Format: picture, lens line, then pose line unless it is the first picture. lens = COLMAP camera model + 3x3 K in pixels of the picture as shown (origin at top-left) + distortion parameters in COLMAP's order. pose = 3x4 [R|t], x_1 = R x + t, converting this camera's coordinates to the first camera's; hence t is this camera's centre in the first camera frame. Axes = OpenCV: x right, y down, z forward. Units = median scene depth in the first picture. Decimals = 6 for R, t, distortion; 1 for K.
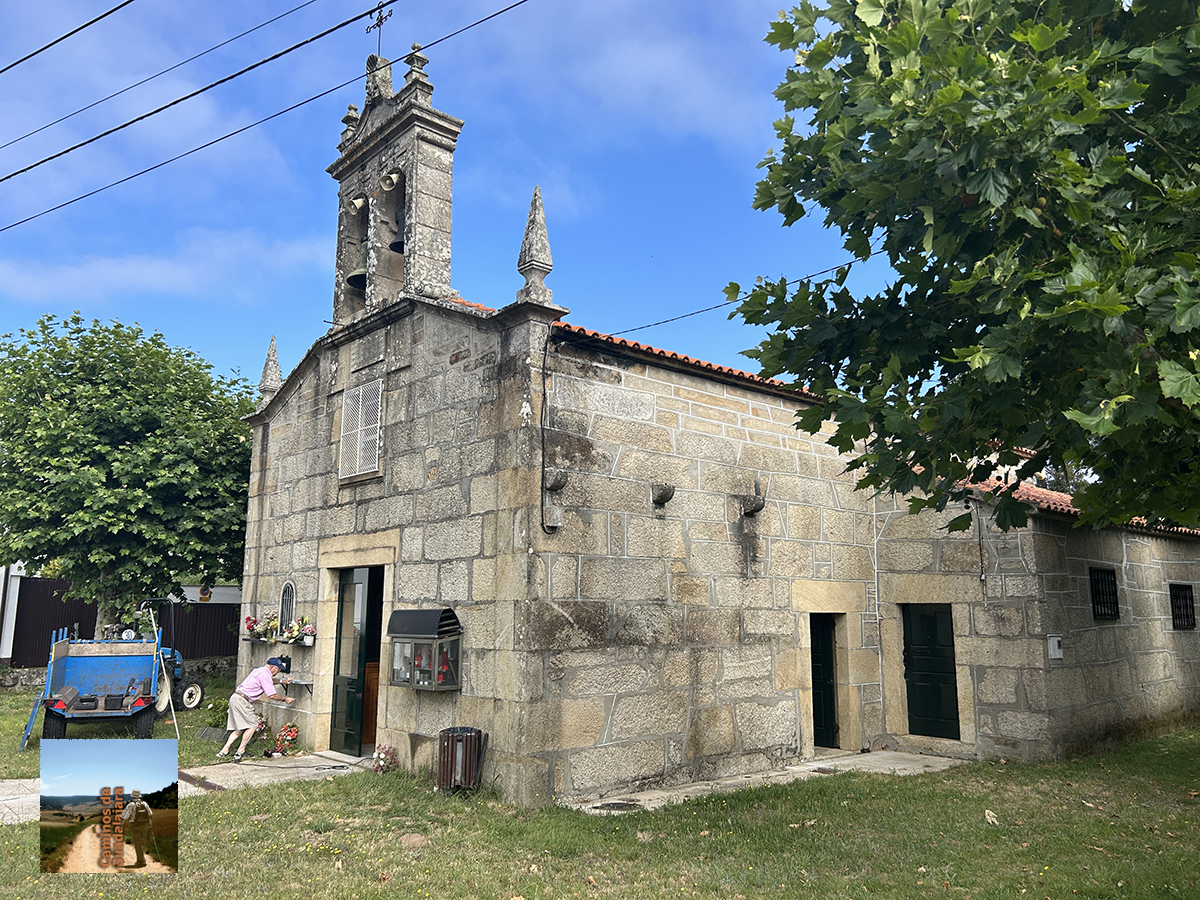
lens RADIAL K [[900.9, 0, 599.3], [0, 900.9, 455.8], [0, 0, 1]] dist [0.104703, -0.232730]
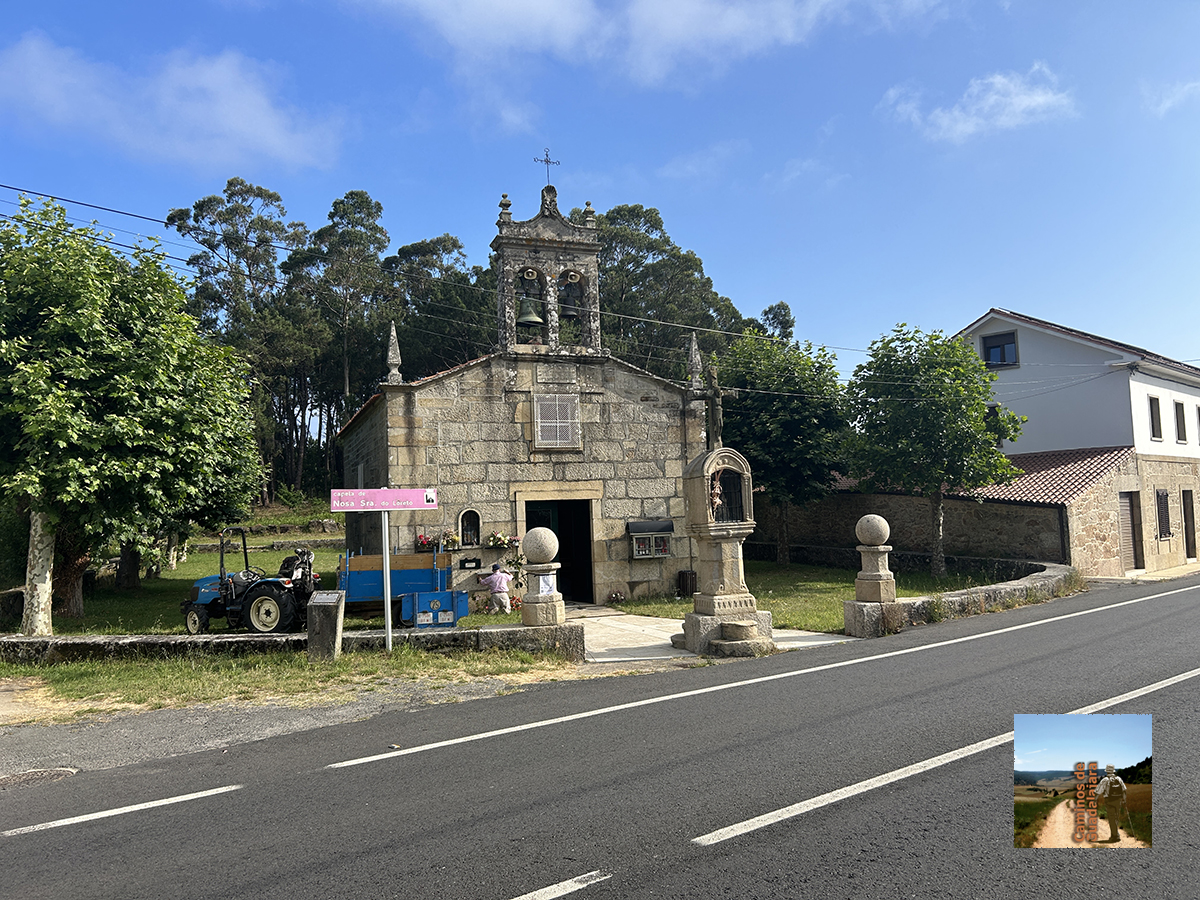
lens RADIAL K [[900.9, 0, 599.3], [0, 900.9, 455.8], [0, 0, 1]] dist [0.104703, -0.232730]
pose [[0.365267, 0.041126, 0.929994, -2.097115], [-0.123062, 0.992389, 0.004450, 0.022843], [-0.922733, -0.116073, 0.367548, 0.341283]]
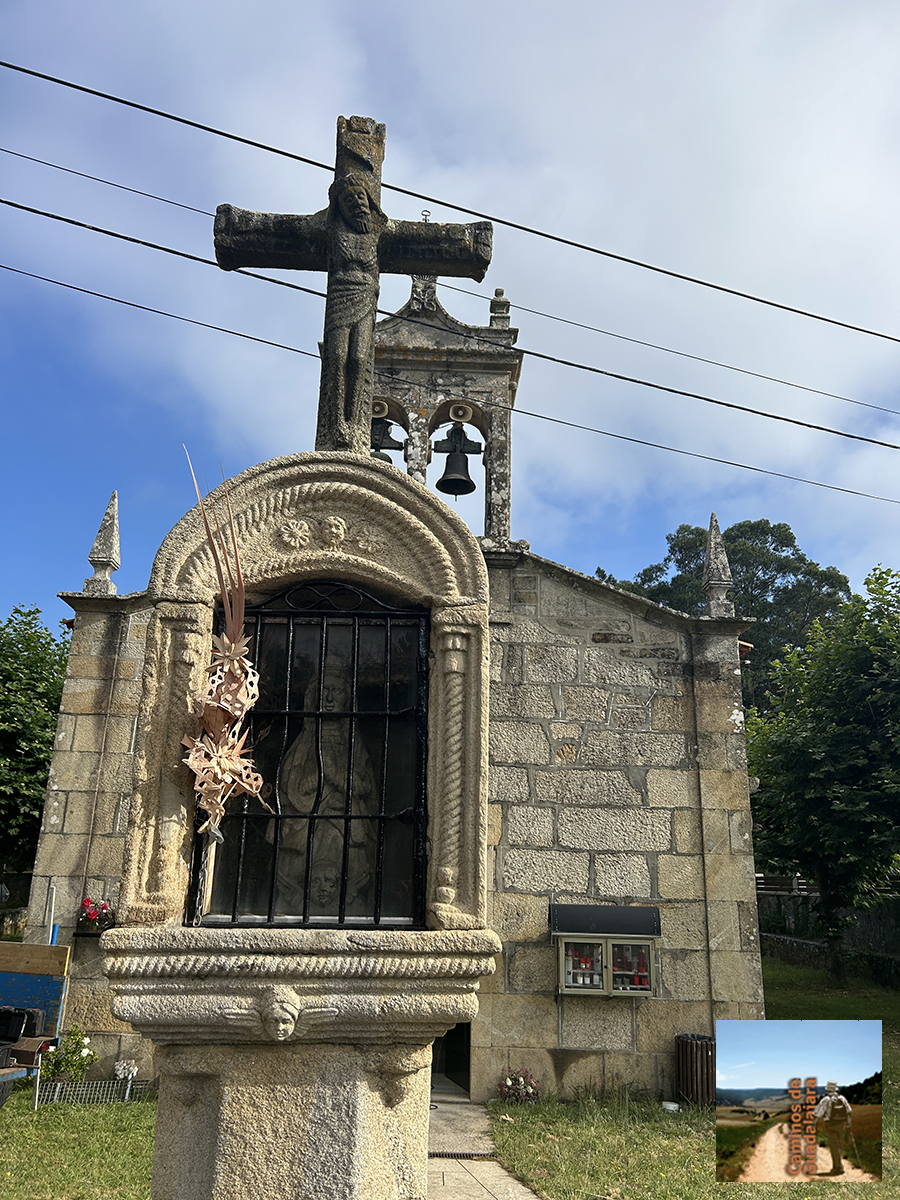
lens RADIAL K [[900.9, 0, 445.4], [0, 900.9, 599.1], [0, 0, 1]] dist [0.104703, -0.232730]
pose [[0.642779, 0.246666, 0.725252, -1.004712], [-0.159184, 0.969084, -0.188514, 0.064285], [-0.749330, 0.005725, 0.662172, 0.483150]]
